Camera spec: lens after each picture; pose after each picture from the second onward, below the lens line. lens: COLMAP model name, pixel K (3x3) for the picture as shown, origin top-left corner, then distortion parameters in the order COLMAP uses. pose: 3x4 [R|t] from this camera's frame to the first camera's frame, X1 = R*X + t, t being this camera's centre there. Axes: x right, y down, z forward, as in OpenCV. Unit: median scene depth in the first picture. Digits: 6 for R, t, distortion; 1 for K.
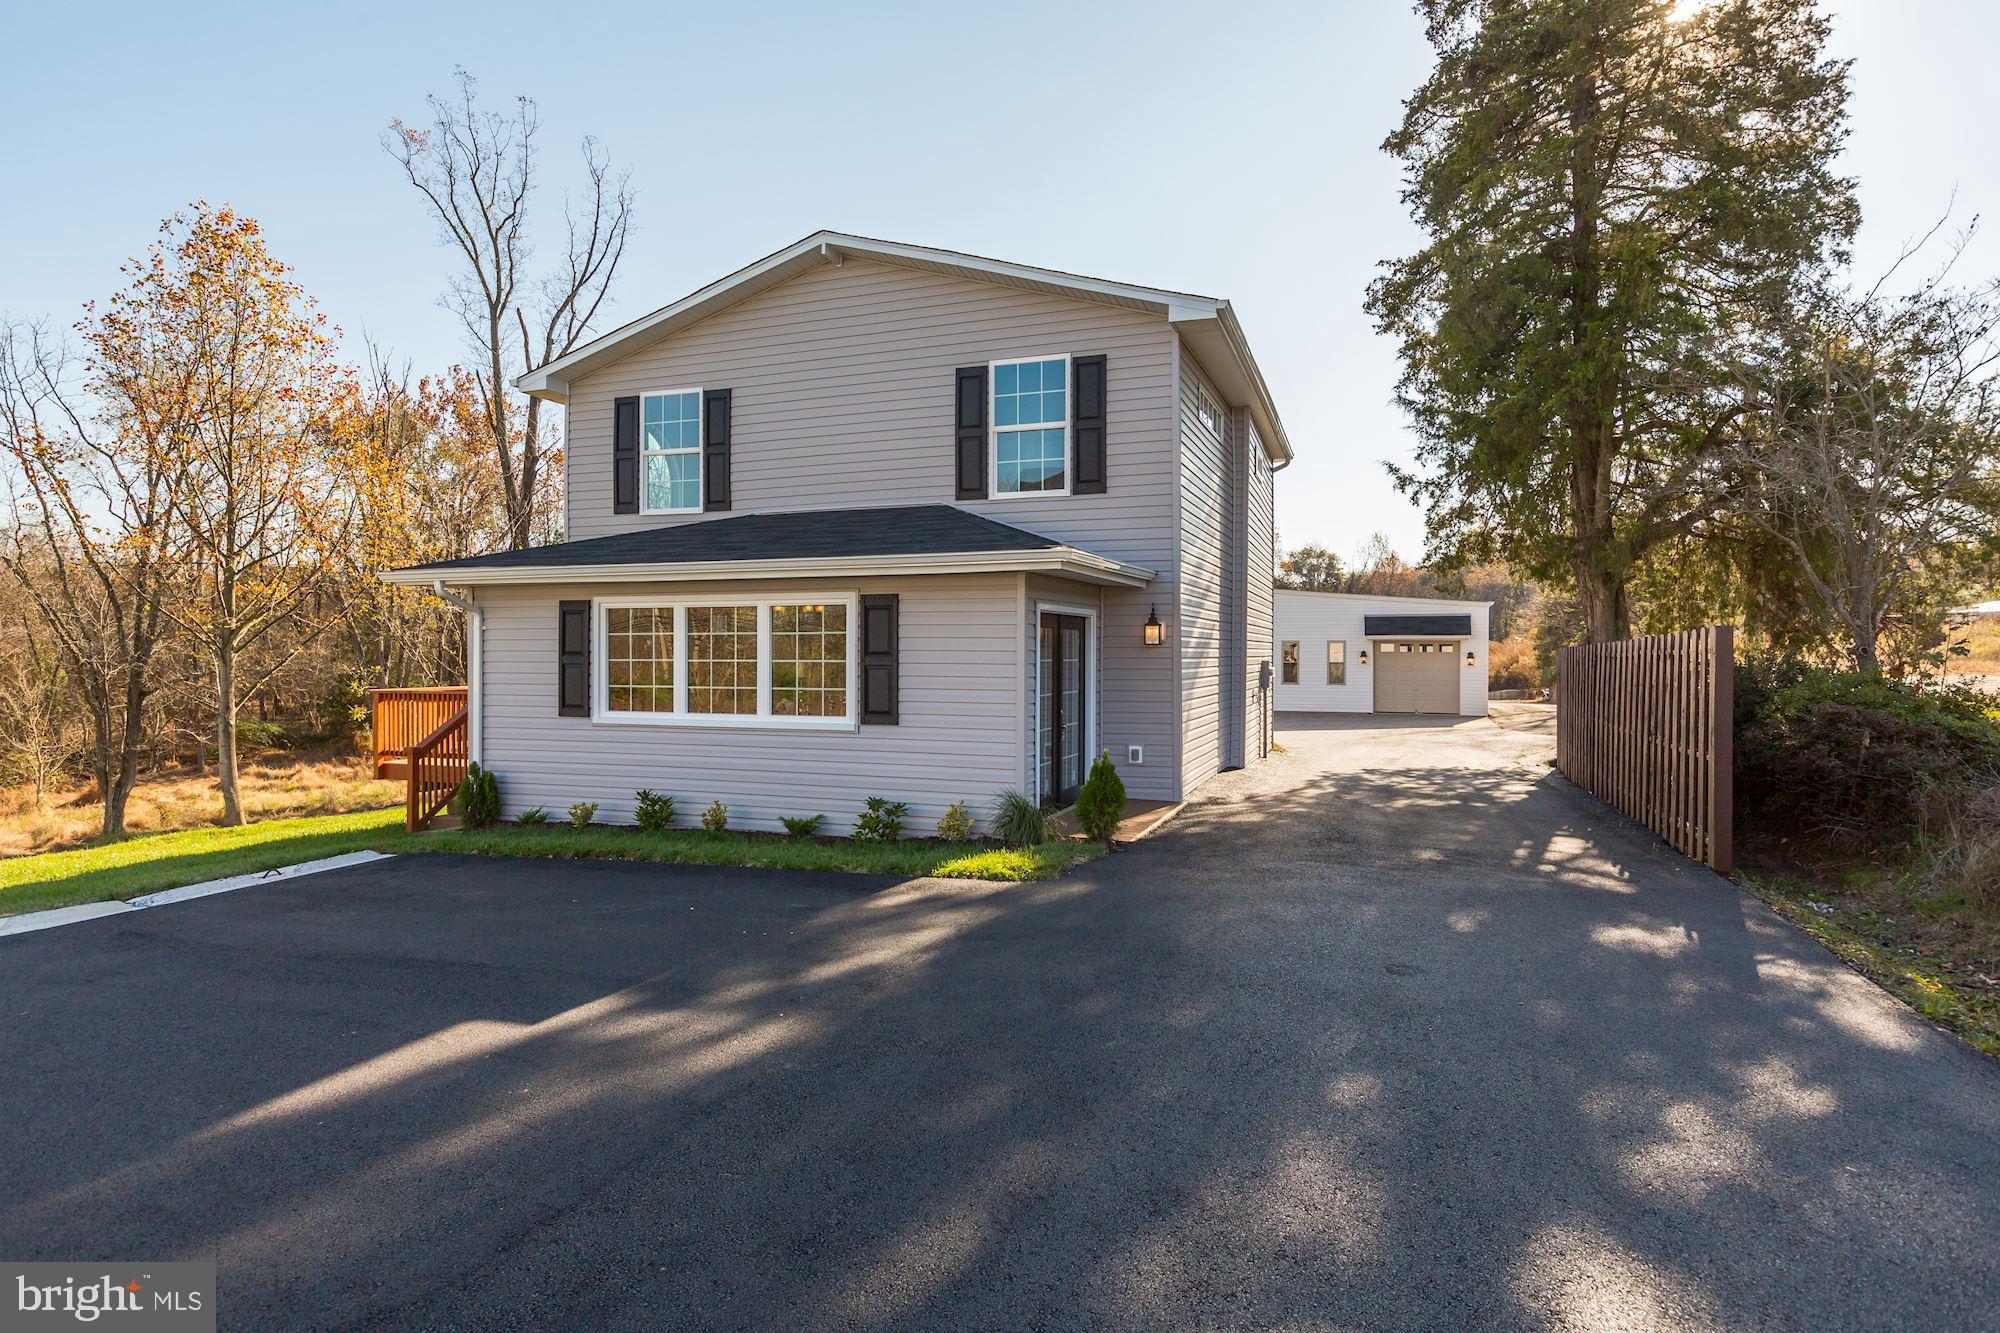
lens RADIAL K [[1049.3, 0, 989.1], [0, 1049.3, 659.0], [0, 0, 1]] dist [0.001918, 0.000143]
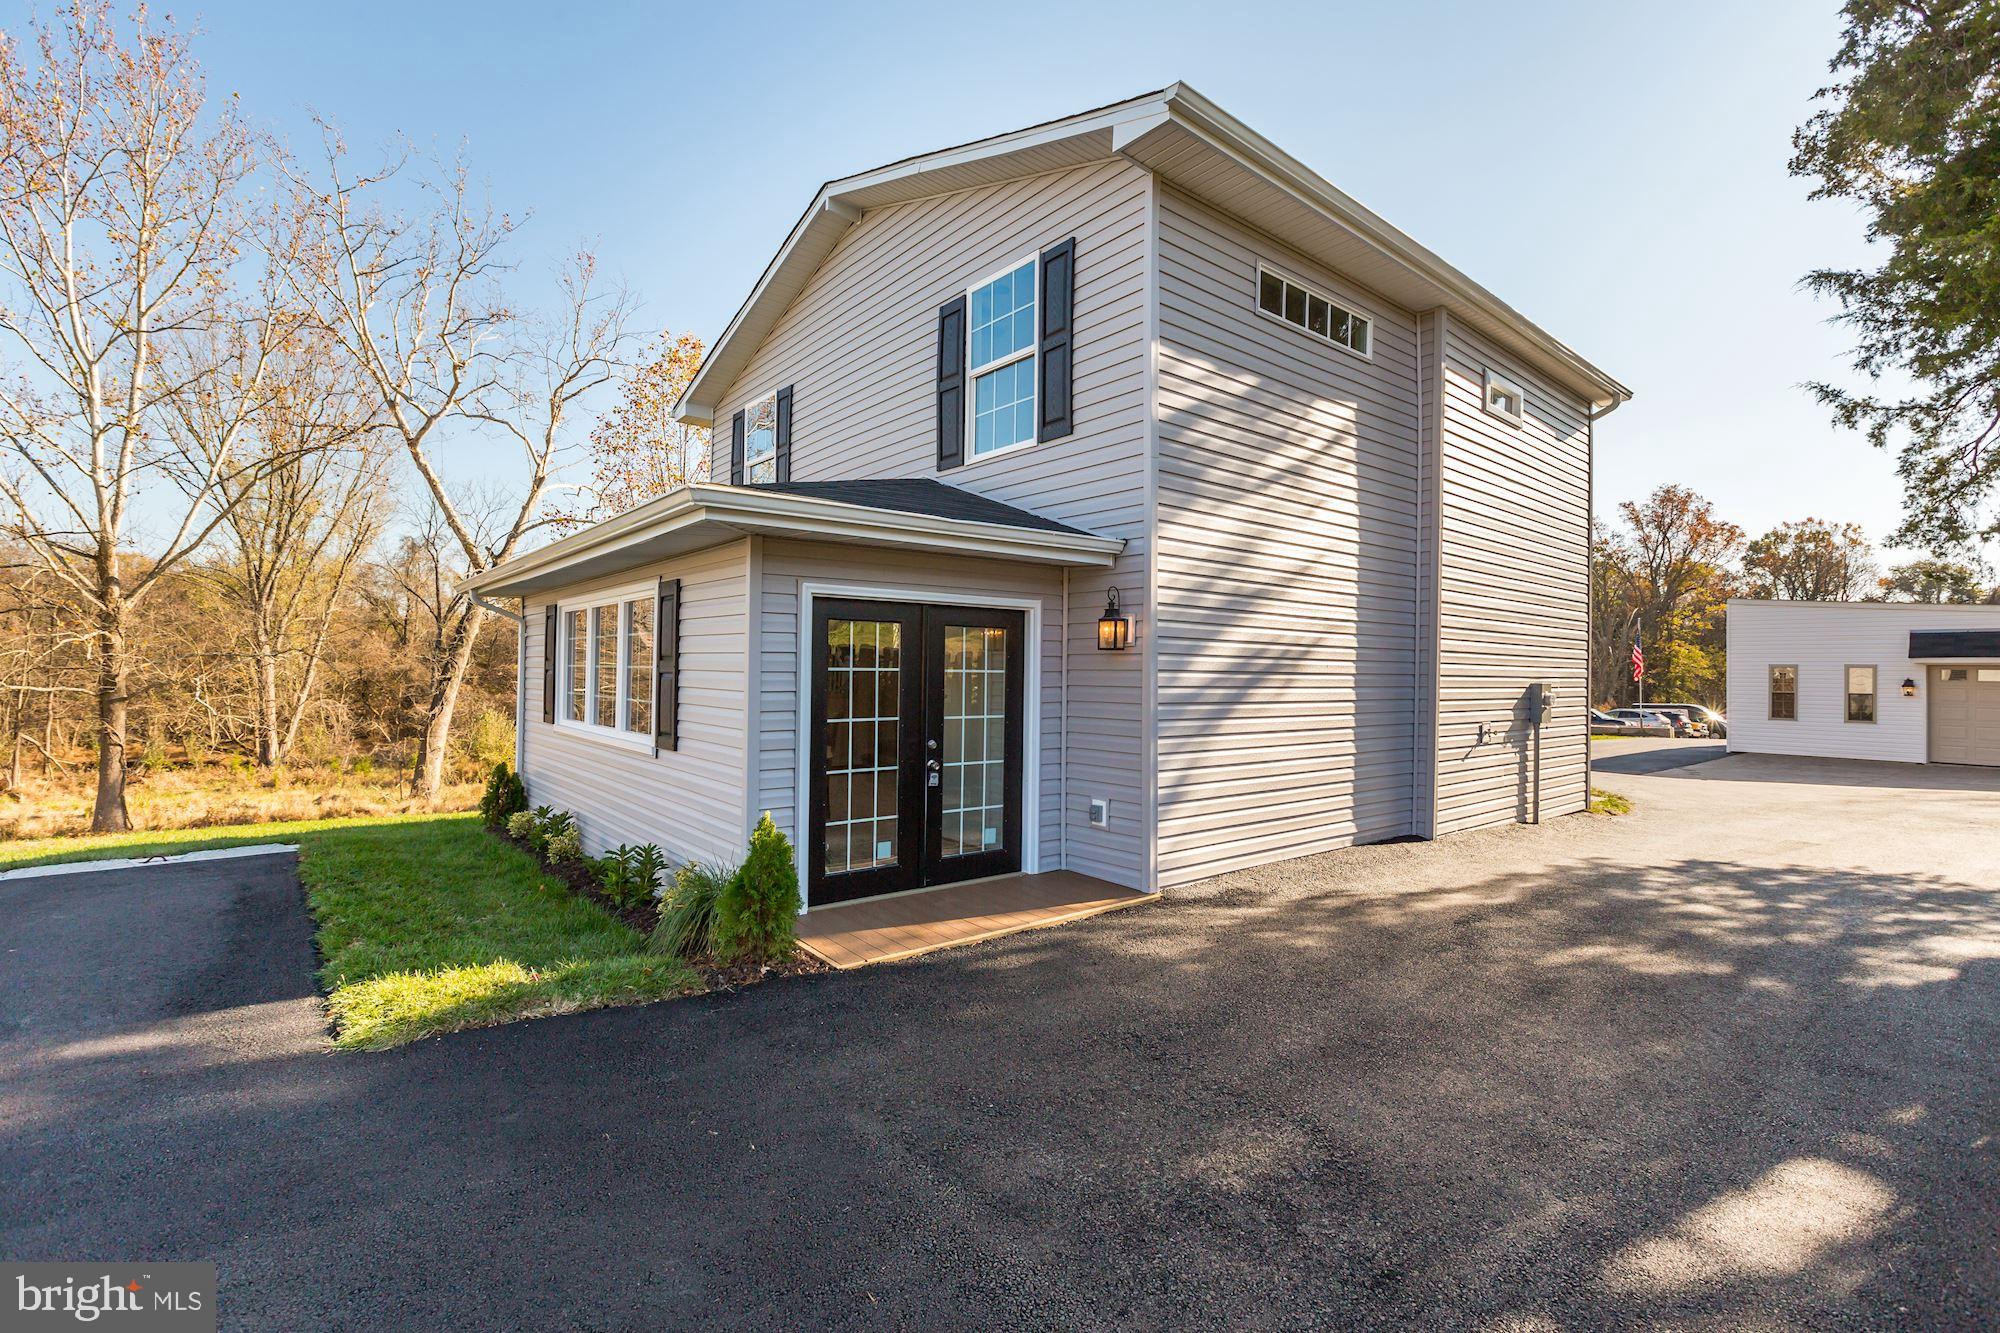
lens RADIAL K [[889.0, 0, 964.5], [0, 889.0, 660.7], [0, 0, 1]] dist [0.001524, 0.000448]
pose [[0.866524, 0.005806, -0.499102, 0.324799], [-0.016424, 0.999723, -0.016884, 0.003822], [0.498865, 0.022828, 0.866379, 0.426561]]
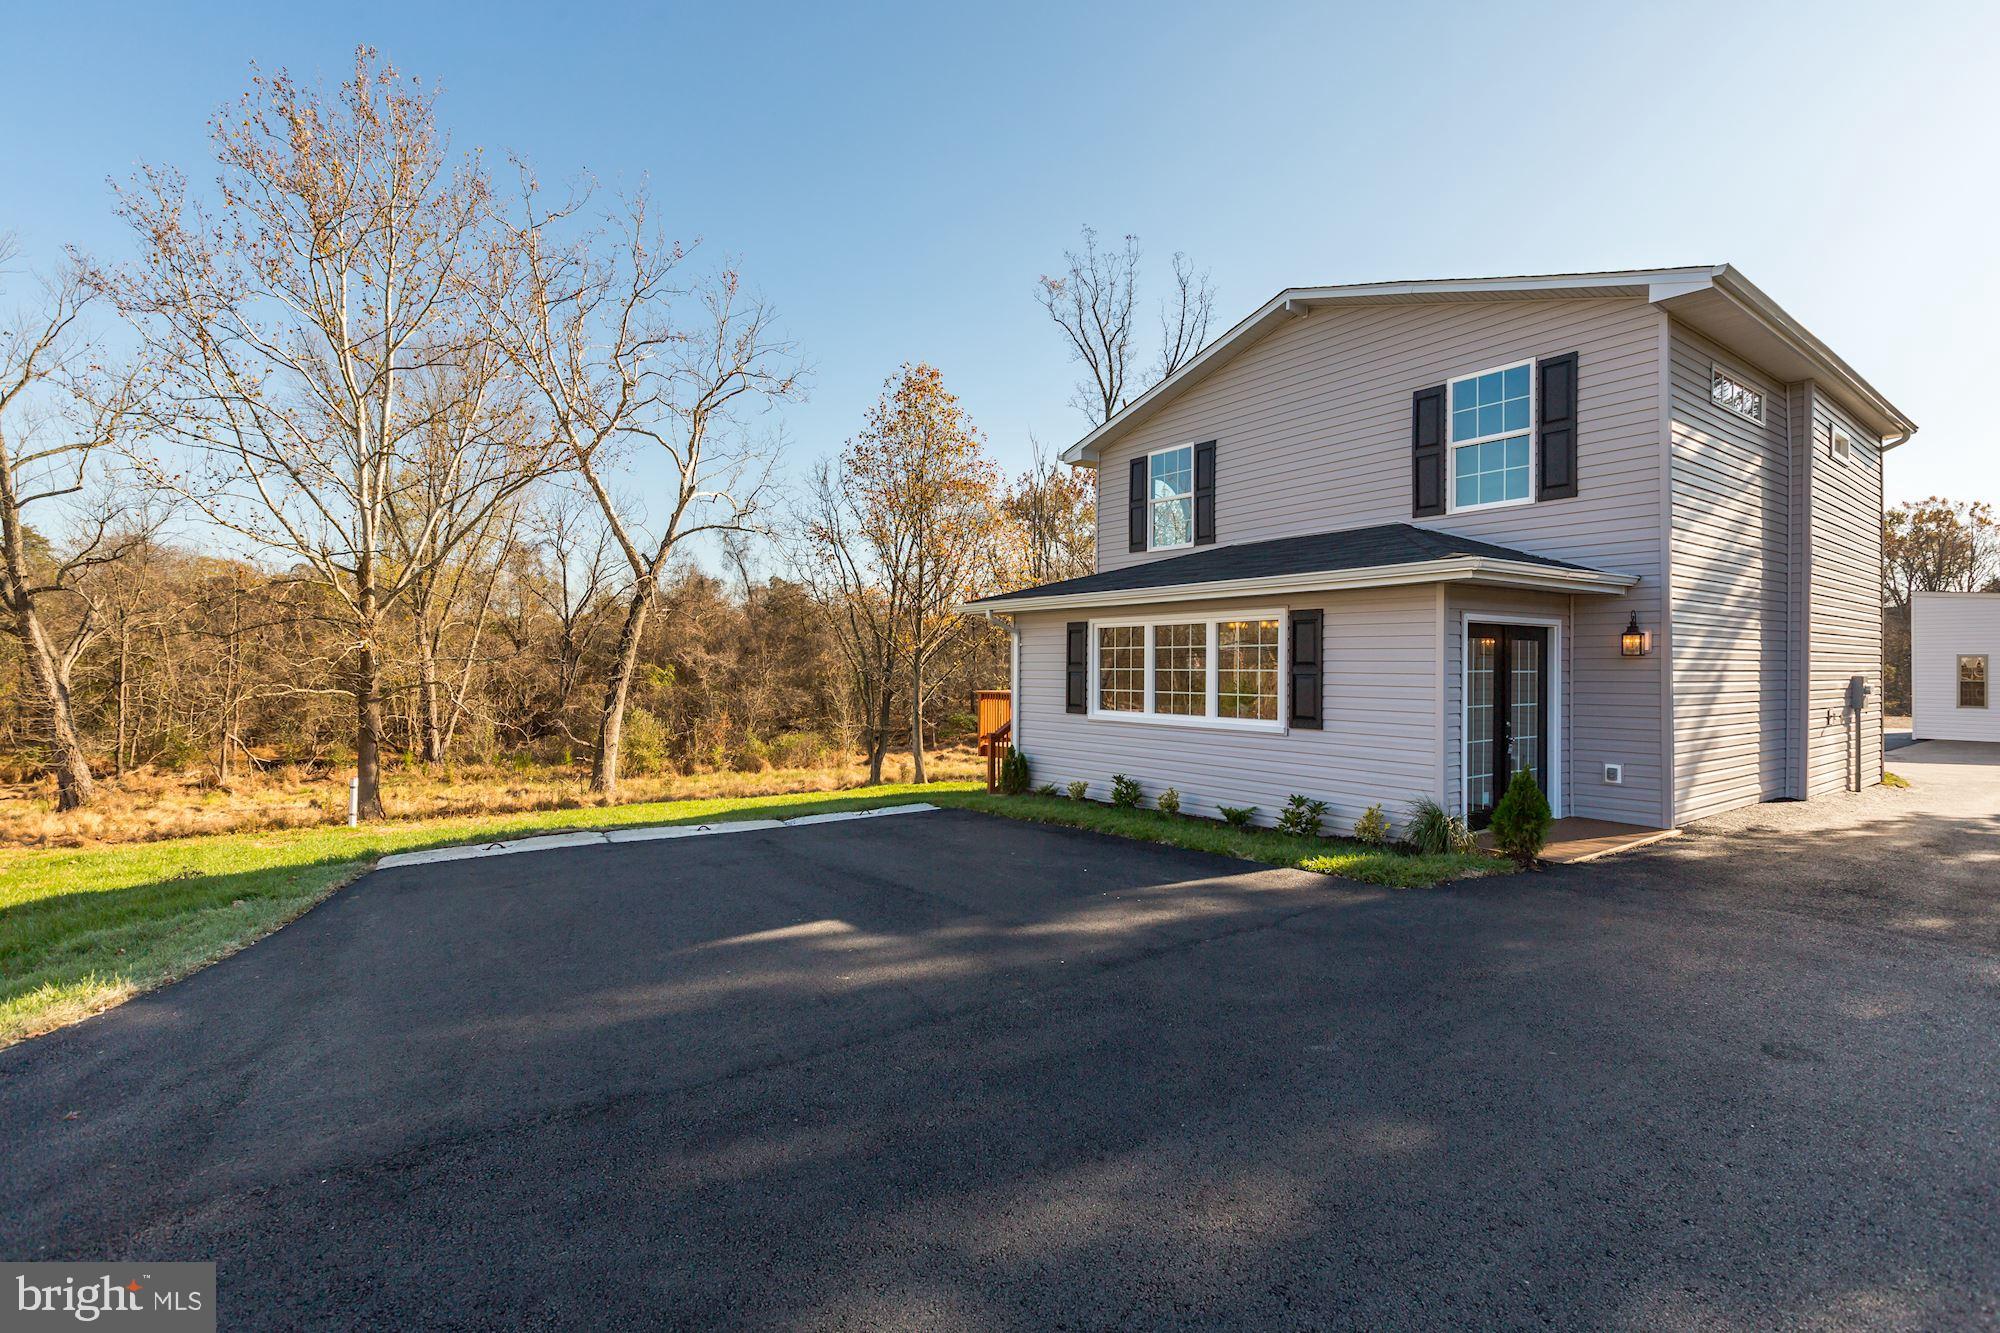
lens RADIAL K [[889.0, 0, 1005.8], [0, 889.0, 660.6], [0, 0, 1]] dist [0.001524, 0.000448]
pose [[0.841635, -0.000297, -0.540046, 0.104672], [-0.007160, 0.999906, -0.011708, 0.003643], [0.539999, 0.013721, 0.841554, 0.040499]]
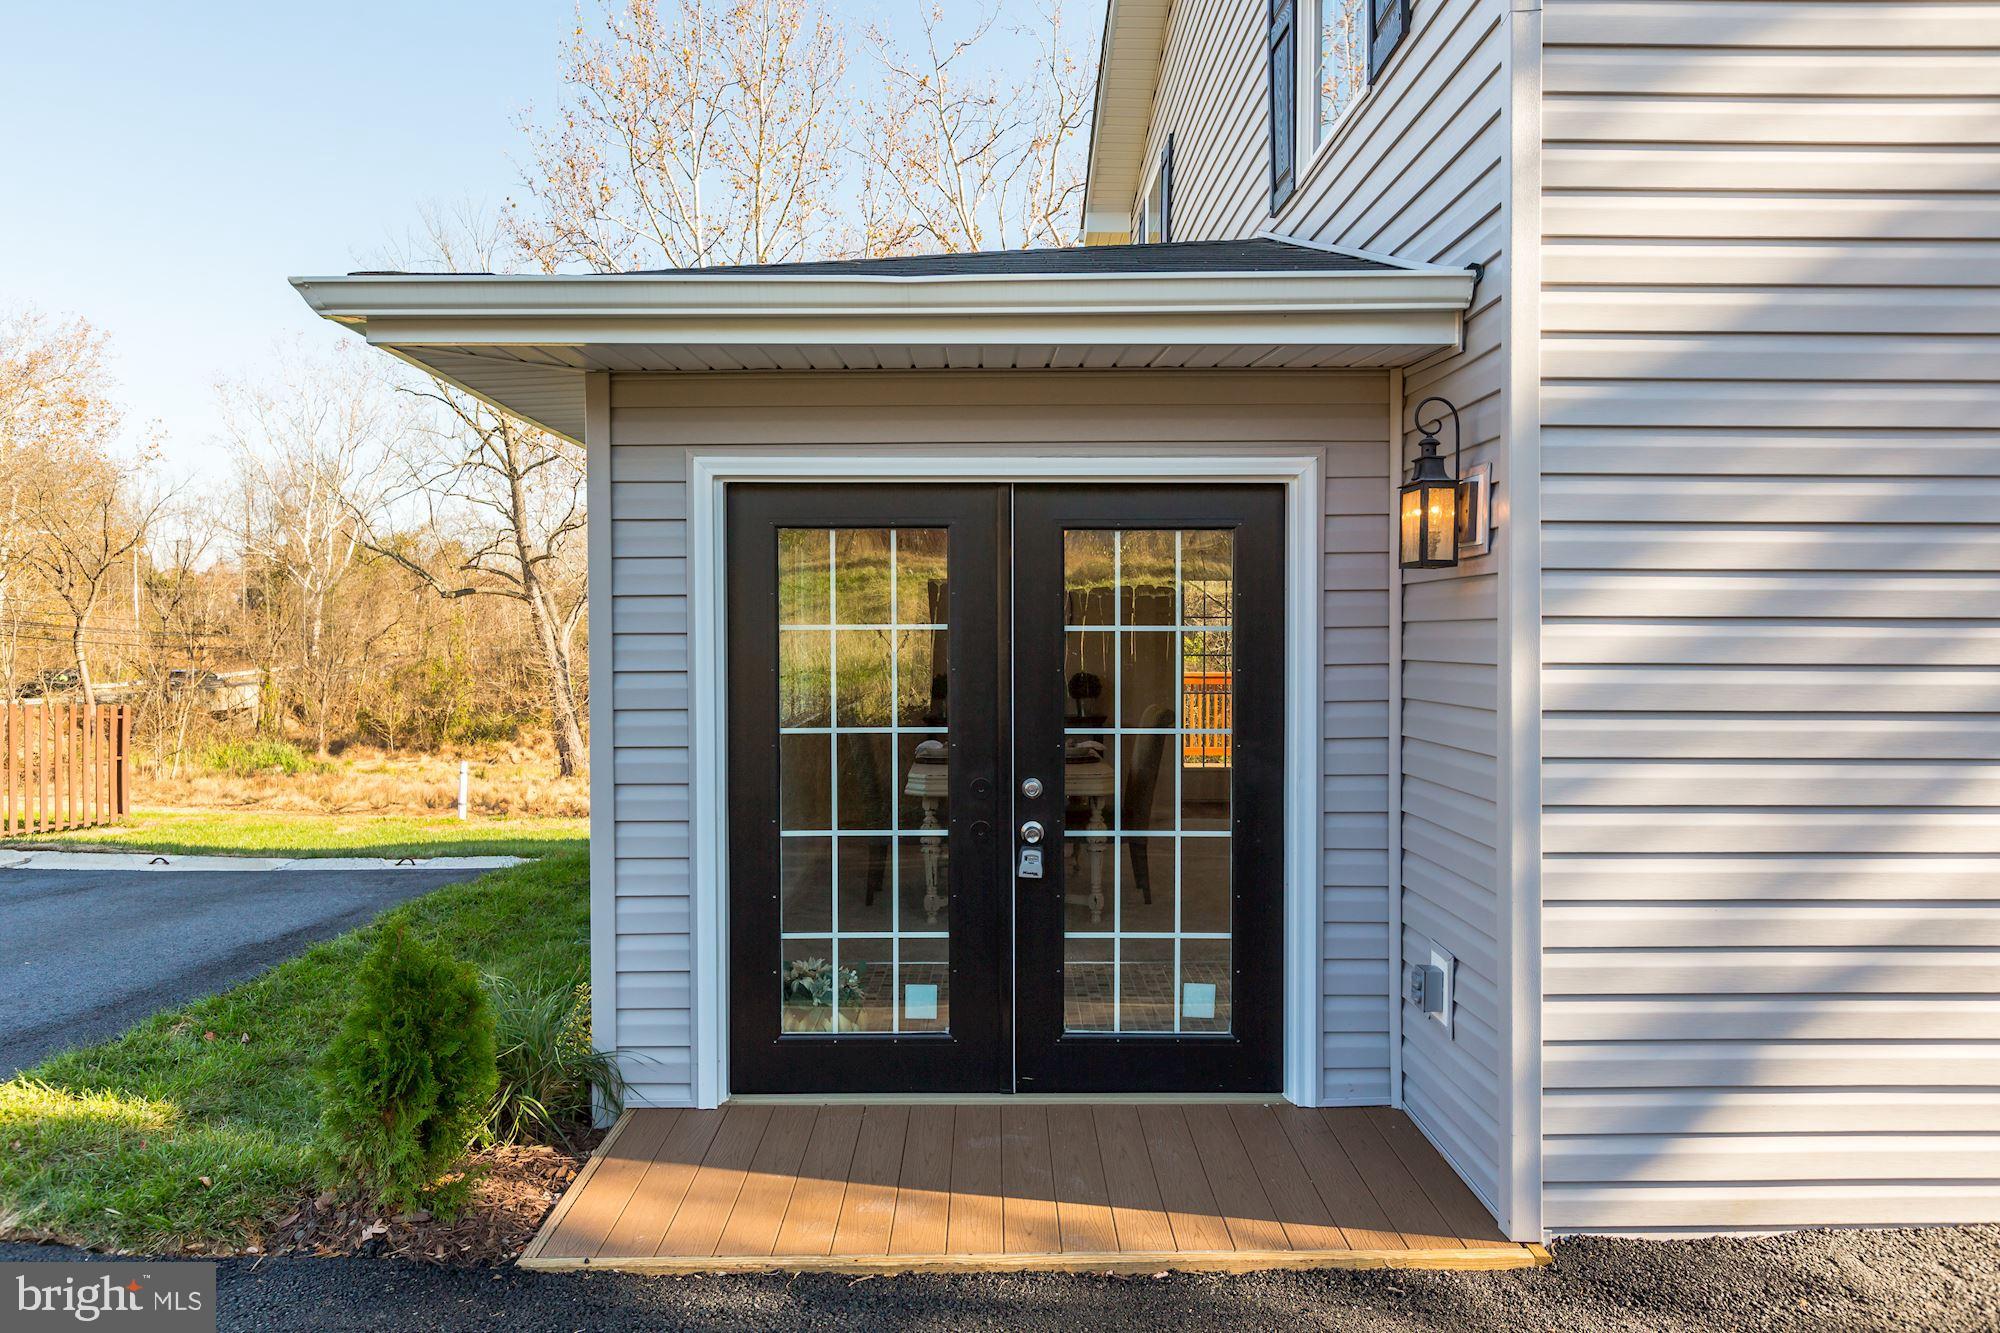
lens RADIAL K [[1259.0, 0, 1017.3], [0, 1259.0, 655.3], [0, 0, 1]] dist [0.001351, 0.001404]
pose [[0.393108, 0.016854, -0.919338, 0.358676], [-0.007669, 0.999857, 0.015051, 0.003471], [0.919460, 0.001134, 0.393181, 0.723761]]
